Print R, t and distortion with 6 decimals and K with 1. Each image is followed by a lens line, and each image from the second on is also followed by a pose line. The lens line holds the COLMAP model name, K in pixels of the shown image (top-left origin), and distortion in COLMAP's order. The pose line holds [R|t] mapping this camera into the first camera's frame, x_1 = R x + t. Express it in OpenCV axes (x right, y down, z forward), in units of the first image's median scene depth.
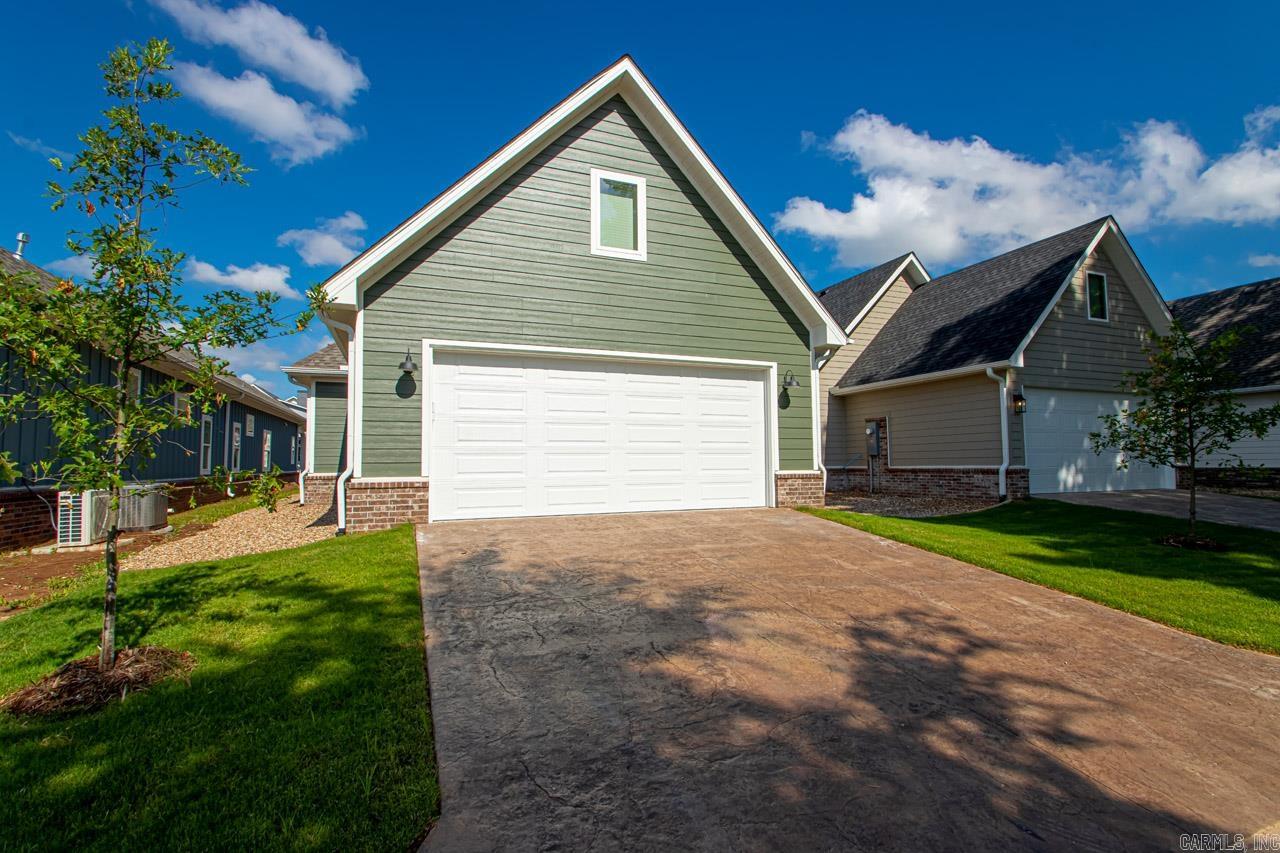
lens RADIAL K [[602.4, 0, 643.8], [0, 602.4, 427.2], [0, 0, 1]] dist [0.015601, -0.015930]
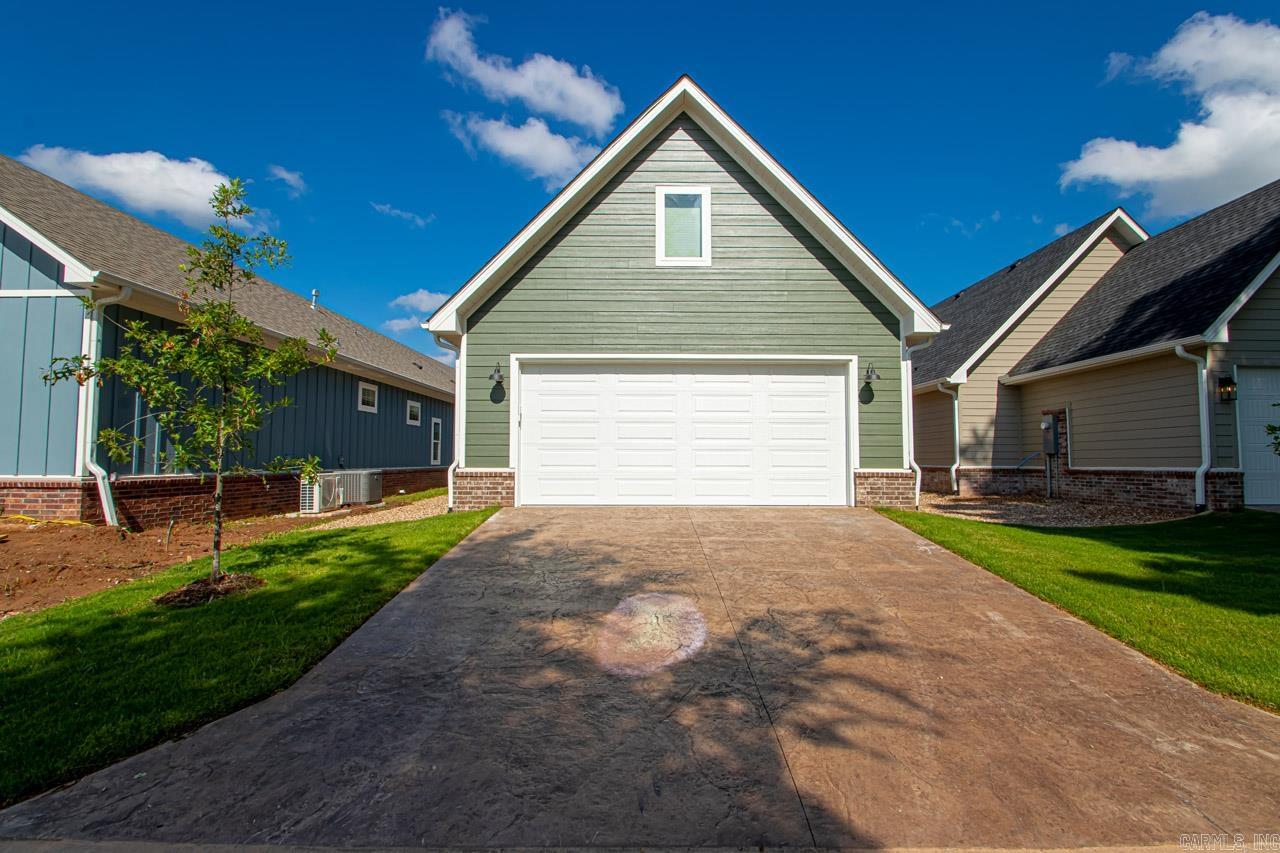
lens RADIAL K [[602.4, 0, 644.5], [0, 602.4, 426.3], [0, 0, 1]] dist [0.015601, -0.015930]
pose [[0.925597, -0.009208, -0.378399, 0.300436], [0.011109, 0.999934, 0.002842, -0.001554], [0.378347, -0.006835, 0.925638, -0.014337]]
